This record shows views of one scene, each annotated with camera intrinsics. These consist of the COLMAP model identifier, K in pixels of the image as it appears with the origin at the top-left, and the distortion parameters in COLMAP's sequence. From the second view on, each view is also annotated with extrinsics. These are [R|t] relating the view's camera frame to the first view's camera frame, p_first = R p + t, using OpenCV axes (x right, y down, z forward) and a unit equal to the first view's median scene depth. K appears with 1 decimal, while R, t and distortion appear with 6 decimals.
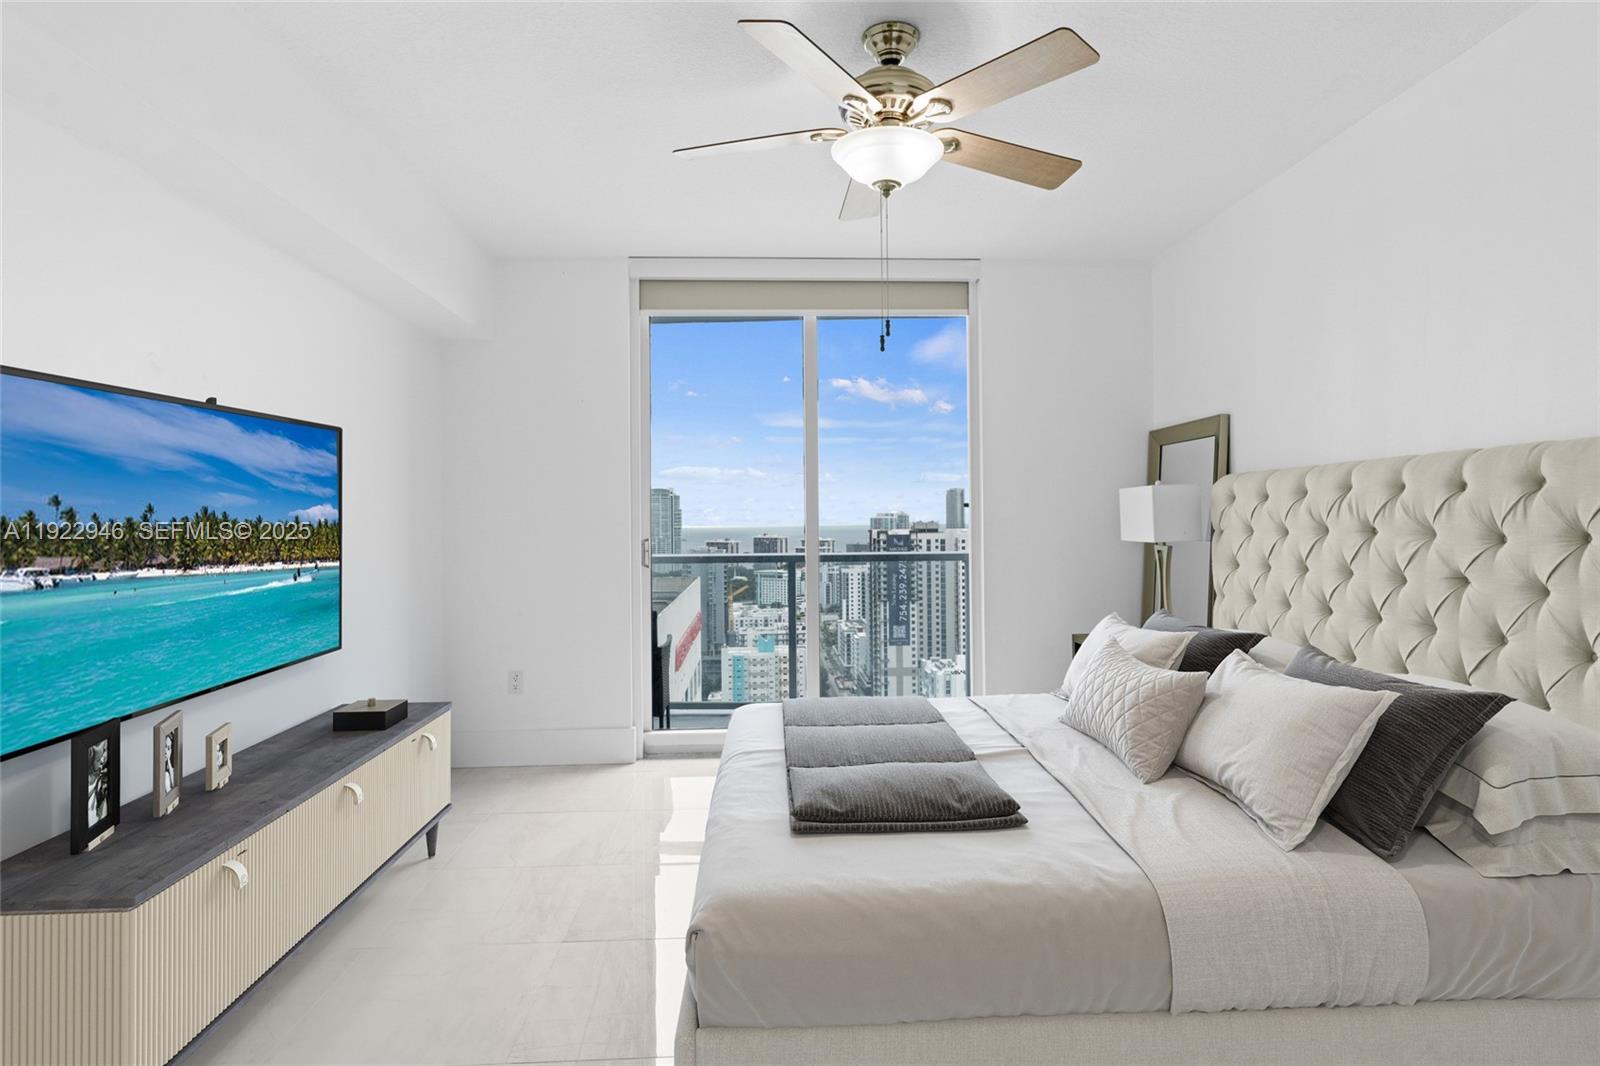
lens RADIAL K [[869.9, 0, 806.8], [0, 869.9, 507.8], [0, 0, 1]] dist [-0.026617, -0.000081]
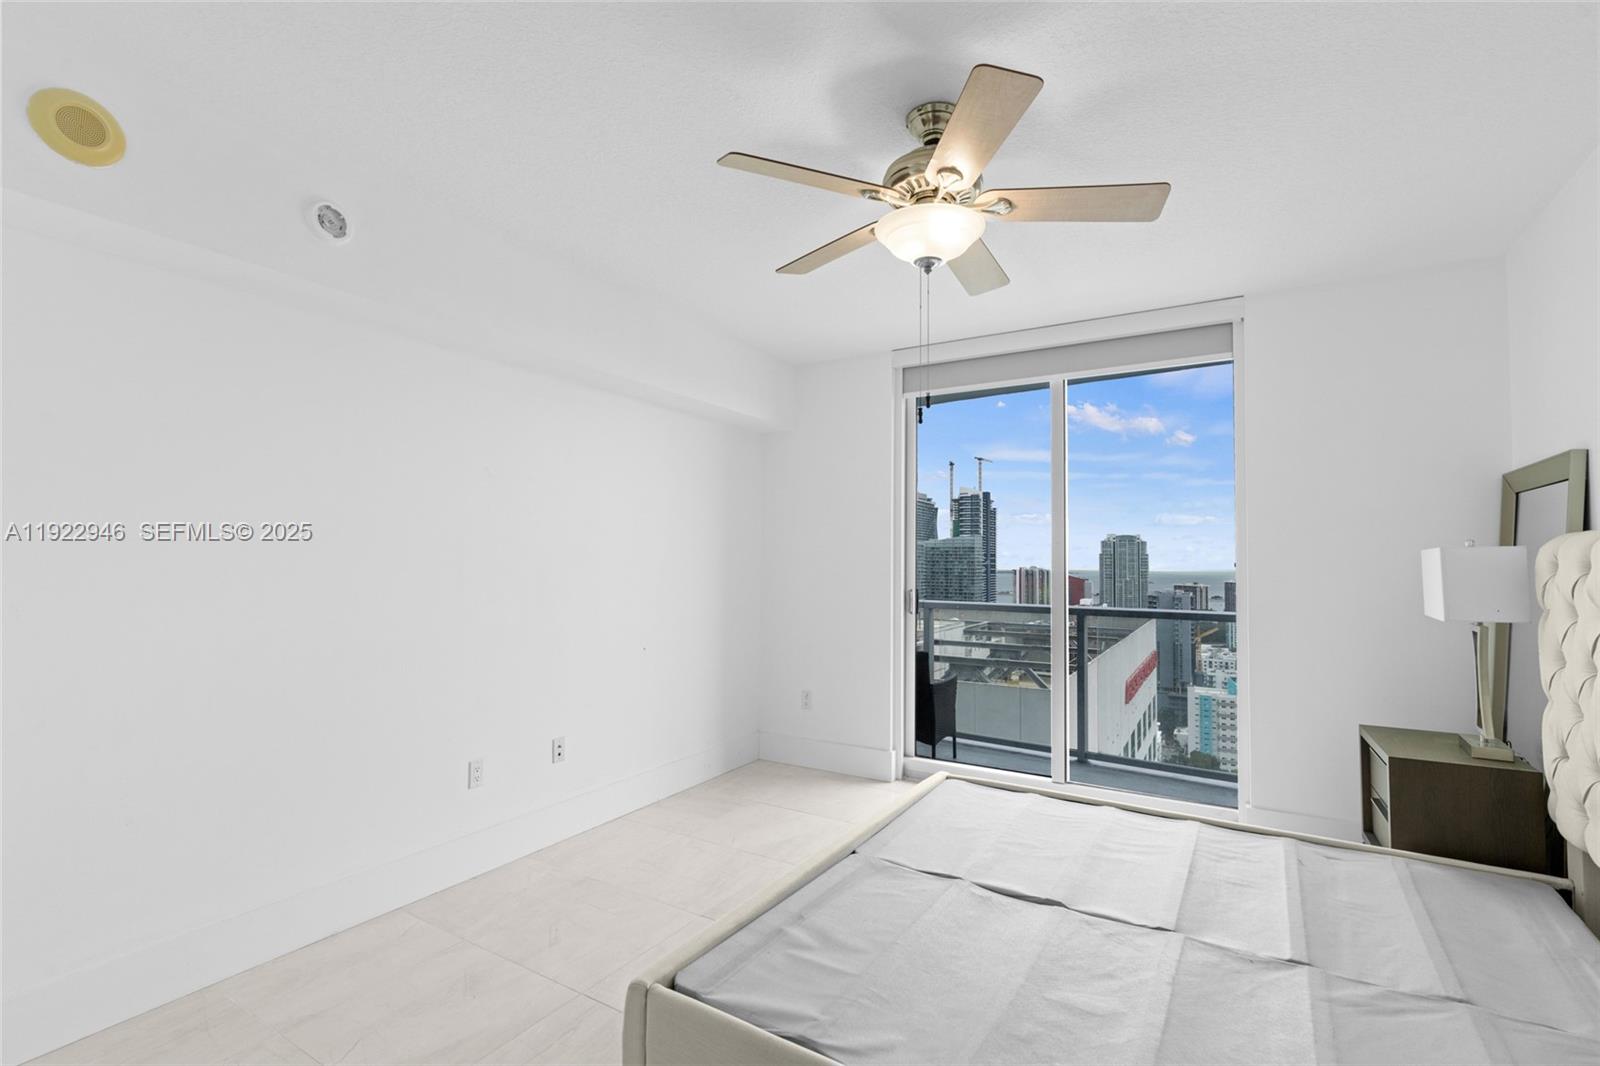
lens RADIAL K [[727.6, 0, 800.0], [0, 727.6, 533.0], [0, 0, 1]] dist [-0.003824, -0.000755]
pose [[0.827388, -0.005738, -0.561601, 0.230935], [-0.008349, 0.999712, -0.022515, -0.015337], [0.561568, 0.023317, 0.827102, 0.106577]]
